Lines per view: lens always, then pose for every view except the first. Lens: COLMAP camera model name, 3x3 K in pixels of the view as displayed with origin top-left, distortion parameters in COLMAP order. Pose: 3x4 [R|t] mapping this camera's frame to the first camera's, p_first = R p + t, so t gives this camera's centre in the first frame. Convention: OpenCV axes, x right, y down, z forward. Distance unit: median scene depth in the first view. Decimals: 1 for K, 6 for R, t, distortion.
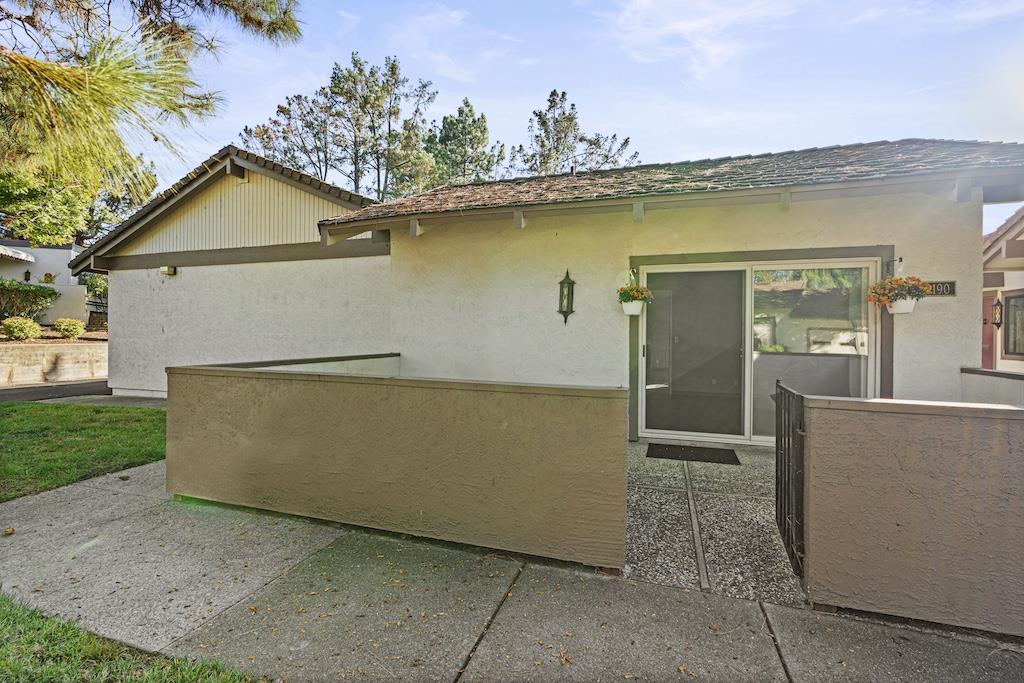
lens RADIAL K [[485.2, 0, 512.0], [0, 485.2, 341.5], [0, 0, 1]] dist [-0.015978, 0.000175]
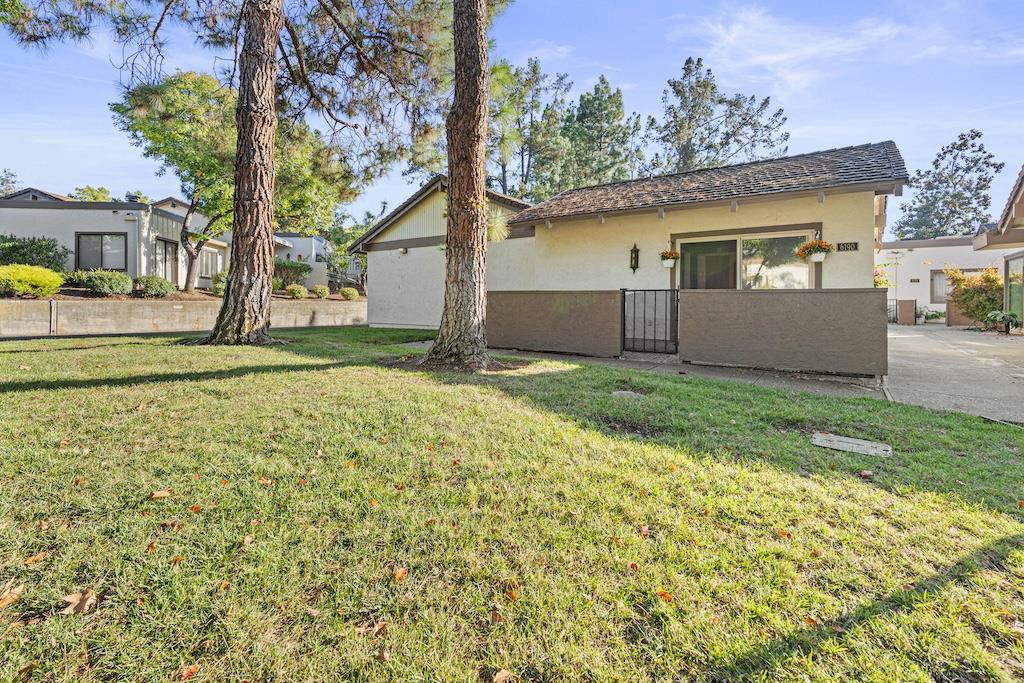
lens RADIAL K [[469.5, 0, 512.0], [0, 469.5, 317.2], [0, 0, 1]] dist [-0.014761, 0.005258]
pose [[0.958613, 0.004845, -0.284670, 0.018360], [0.000013, 0.999854, 0.017058, 0.009458], [0.284712, -0.016356, 0.958474, -0.078499]]
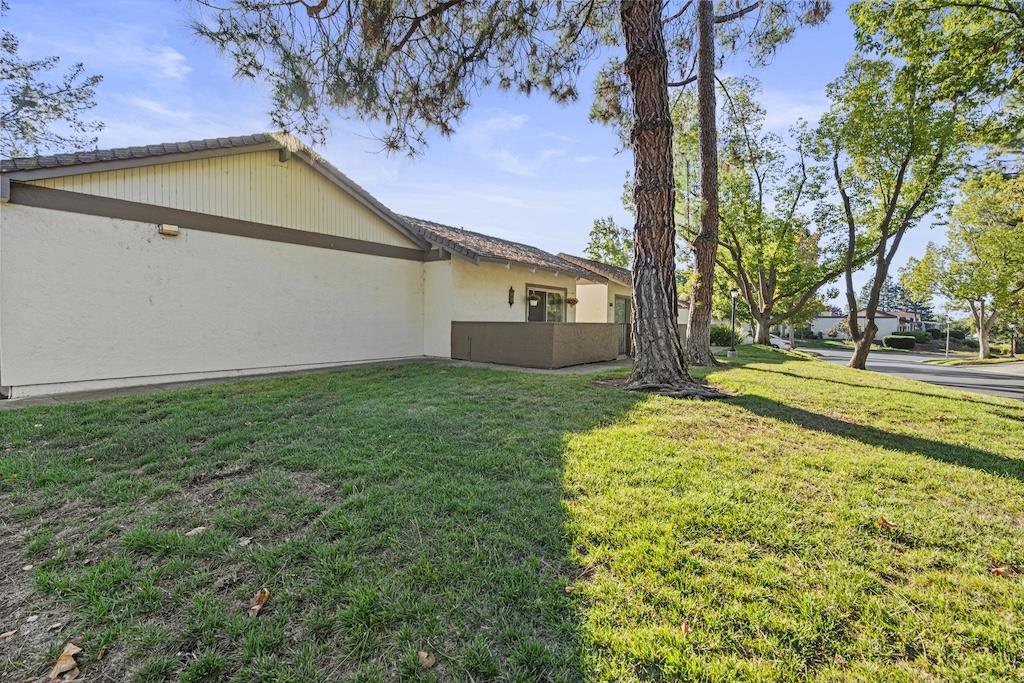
lens RADIAL K [[469.5, 0, 512.0], [0, 469.5, 317.2], [0, 0, 1]] dist [-0.014761, 0.005258]
pose [[0.288340, 0.000271, 0.957528, -0.230034], [0.004429, 0.999989, -0.001616, 0.001473], [-0.957518, 0.004706, 0.288335, 0.034658]]
